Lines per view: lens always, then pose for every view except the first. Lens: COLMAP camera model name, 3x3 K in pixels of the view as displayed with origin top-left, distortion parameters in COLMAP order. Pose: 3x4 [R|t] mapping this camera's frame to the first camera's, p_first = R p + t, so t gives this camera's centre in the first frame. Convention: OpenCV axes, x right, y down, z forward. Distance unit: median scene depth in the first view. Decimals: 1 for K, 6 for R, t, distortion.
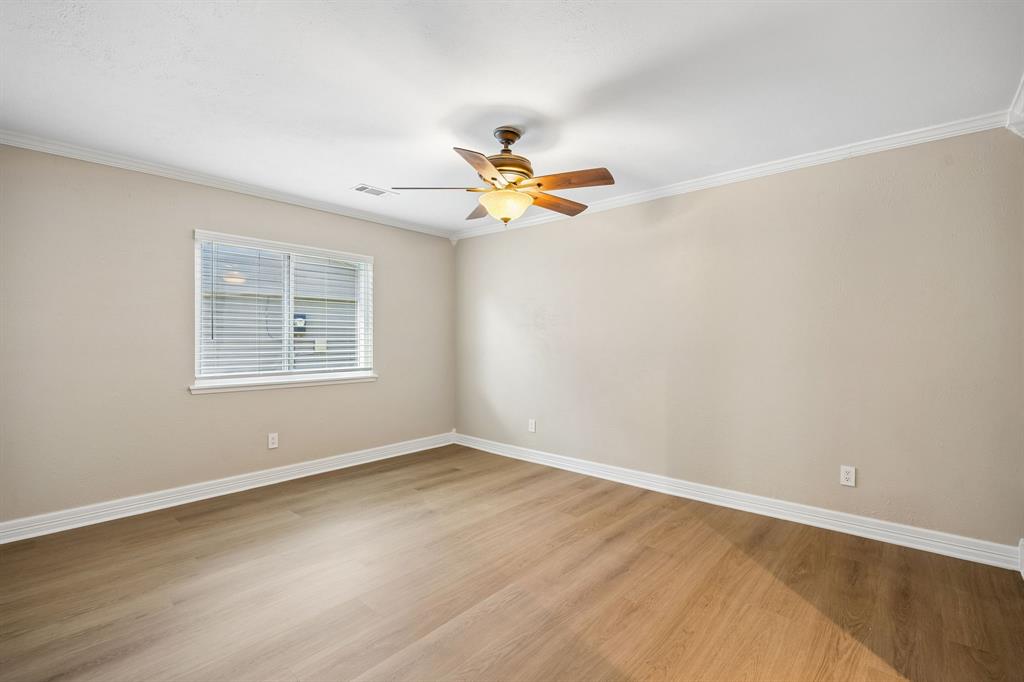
lens RADIAL K [[482.8, 0, 517.3], [0, 482.8, 338.9], [0, 0, 1]] dist [0.004488, 0.000059]
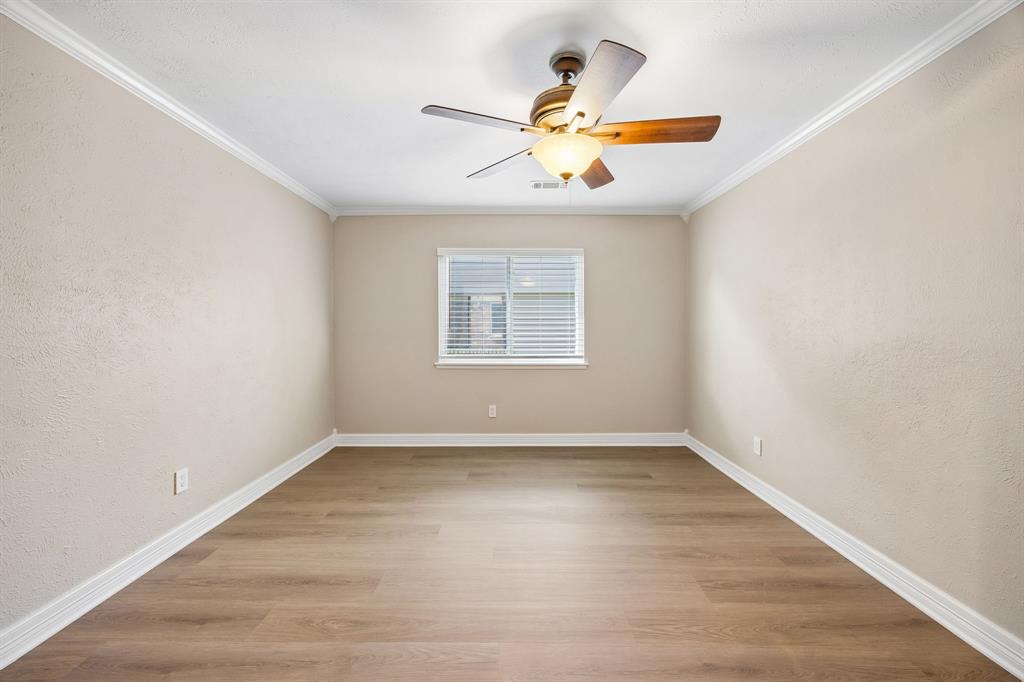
lens RADIAL K [[405.8, 0, 511.5], [0, 405.8, 330.7], [0, 0, 1]] dist [0.003482, 0.000133]
pose [[0.637144, 0.002598, -0.770741, 0.300778], [0.002566, 0.999982, 0.005491, 0.000512], [0.770741, -0.005476, 0.637125, 0.358667]]
